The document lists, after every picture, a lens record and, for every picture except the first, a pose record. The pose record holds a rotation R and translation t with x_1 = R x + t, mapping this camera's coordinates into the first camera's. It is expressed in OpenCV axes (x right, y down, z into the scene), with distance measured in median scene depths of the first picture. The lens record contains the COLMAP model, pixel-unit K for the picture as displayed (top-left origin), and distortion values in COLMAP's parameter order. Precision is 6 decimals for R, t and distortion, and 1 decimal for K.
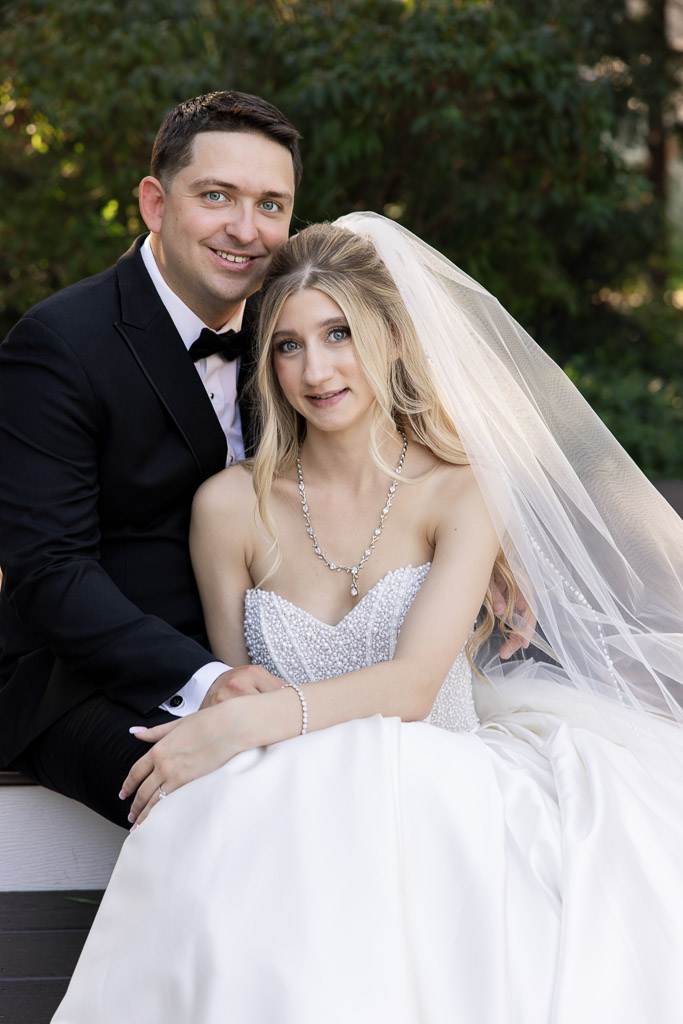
lens RADIAL K [[1637.7, 0, 341.7], [0, 1637.7, 513.5], [0, 0, 1]] dist [-0.046752, 0.000000]
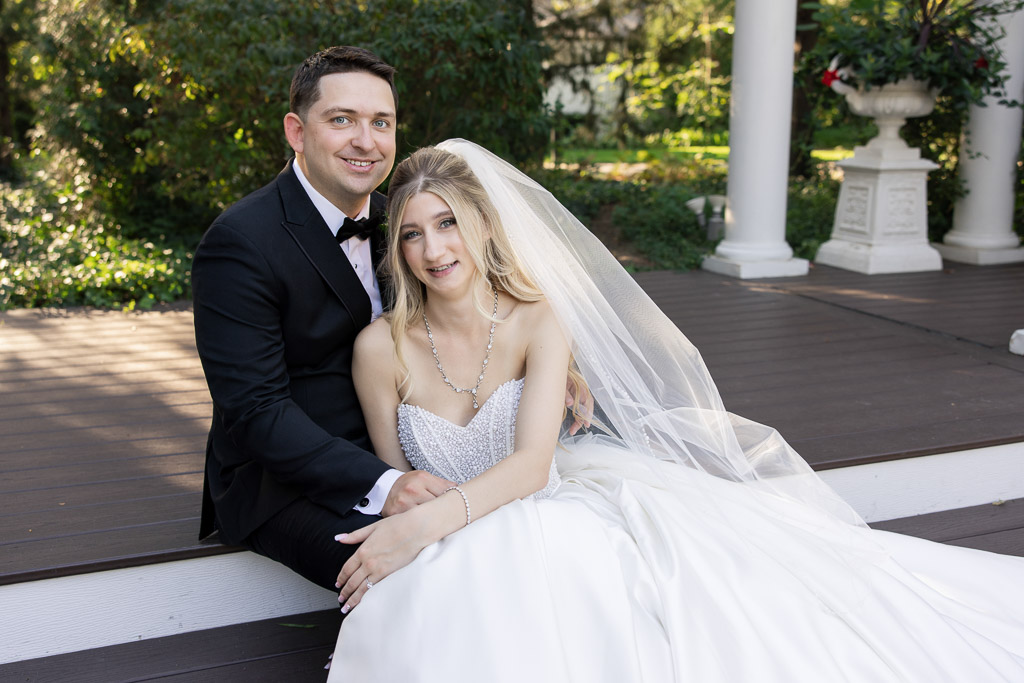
lens RADIAL K [[882.0, 0, 512.8], [0, 882.0, 338.1], [0, 0, 1]] dist [-0.031452, 0.032212]
pose [[0.984427, -0.081551, 0.155732, -0.067138], [0.072260, 0.995303, 0.064424, -0.050548], [-0.160254, -0.052168, 0.985696, 0.206906]]
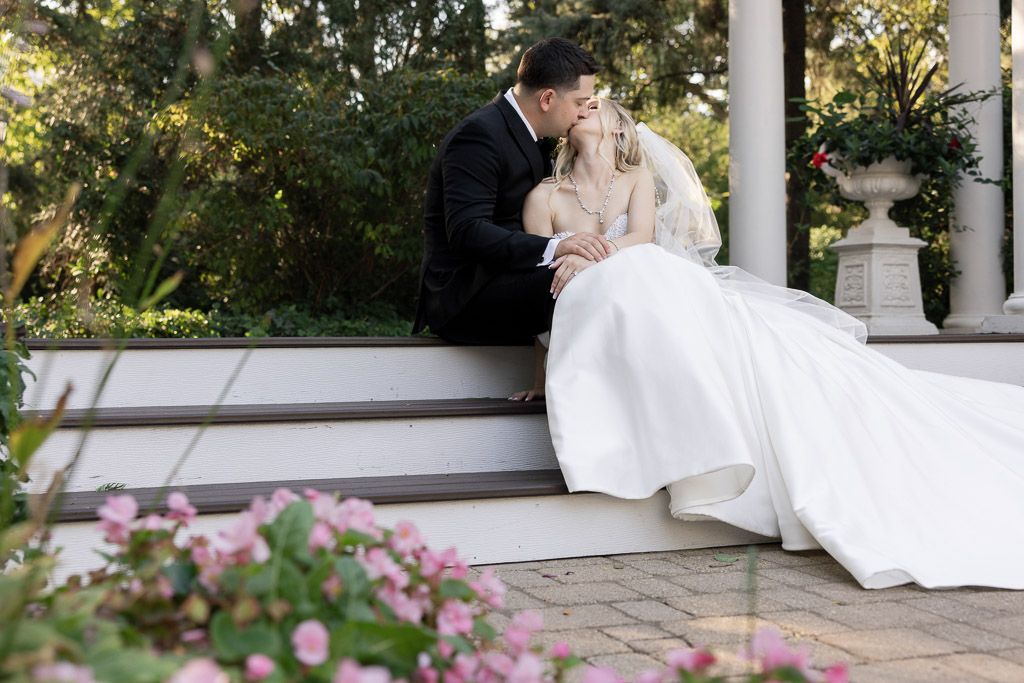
lens RADIAL K [[1088.7, 0, 510.3], [0, 1088.7, 338.7], [0, 0, 1]] dist [-0.014299, 0.000000]
pose [[0.975203, -0.049650, 0.215672, -0.389238], [0.080365, 0.987435, -0.136064, 0.348336], [-0.206206, 0.150022, 0.966940, -0.364399]]
